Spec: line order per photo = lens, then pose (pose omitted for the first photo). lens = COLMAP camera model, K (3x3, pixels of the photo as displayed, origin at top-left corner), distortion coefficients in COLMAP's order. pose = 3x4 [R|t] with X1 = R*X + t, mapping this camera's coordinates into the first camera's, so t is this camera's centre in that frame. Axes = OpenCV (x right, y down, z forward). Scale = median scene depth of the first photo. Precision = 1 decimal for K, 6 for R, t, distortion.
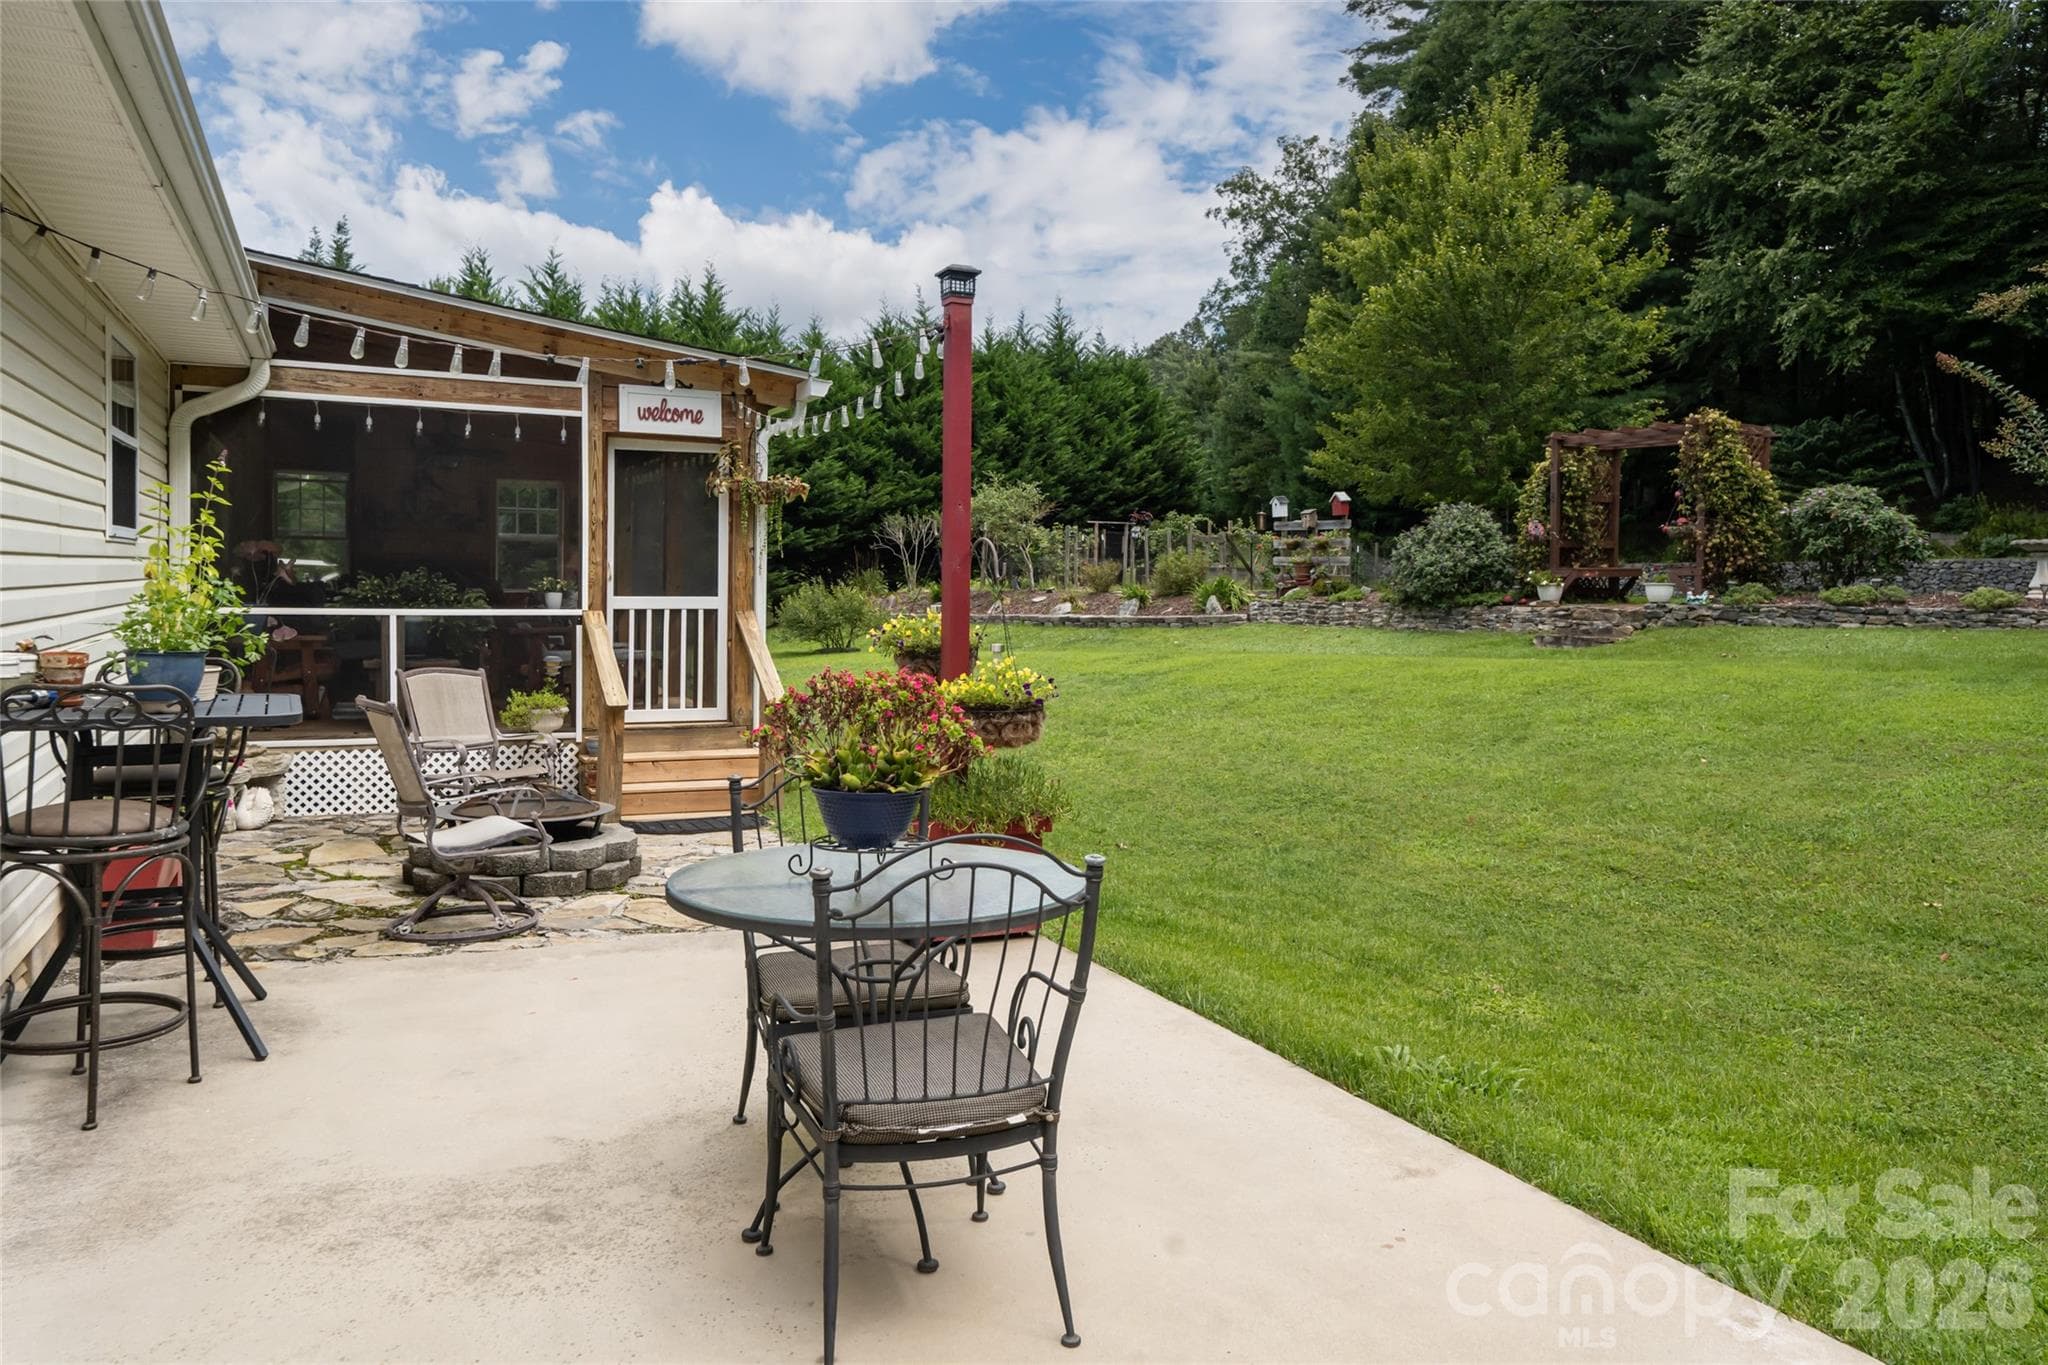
lens RADIAL K [[1304.8, 0, 1026.4], [0, 1304.8, 608.3], [0, 0, 1]] dist [-0.001729, -0.000634]
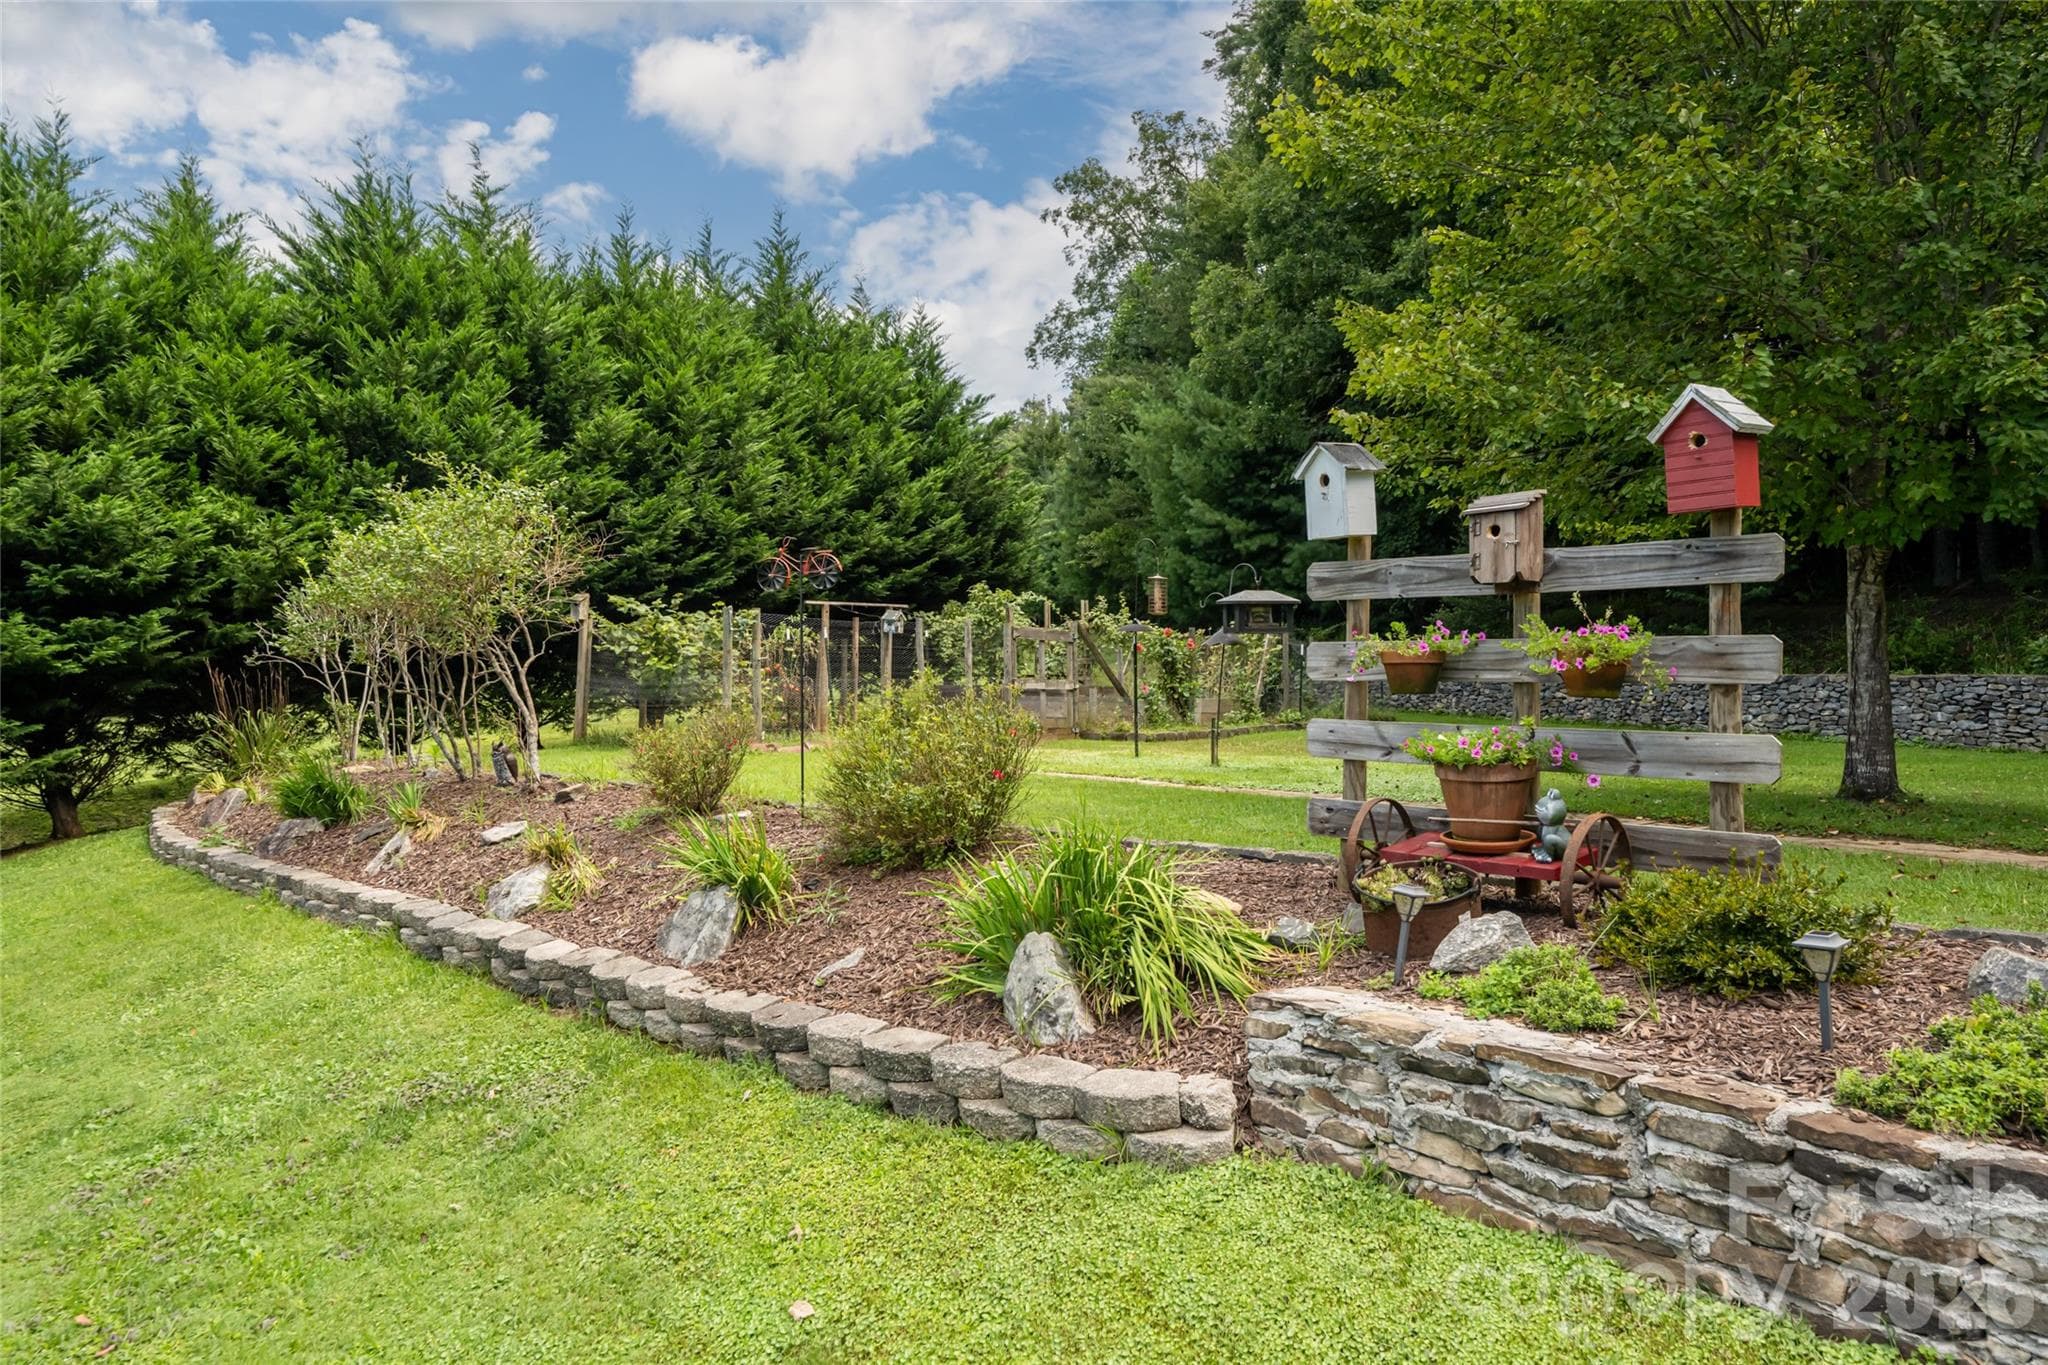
lens RADIAL K [[1574.2, 0, 1024.0], [0, 1574.2, 682.5], [0, 0, 1]] dist [-0.019768, -0.001289]
pose [[0.992698, -0.011417, 0.120084, 0.050695], [0.014081, 0.999673, -0.021361, -0.018959], [-0.119801, 0.022896, 0.992534, 0.344164]]
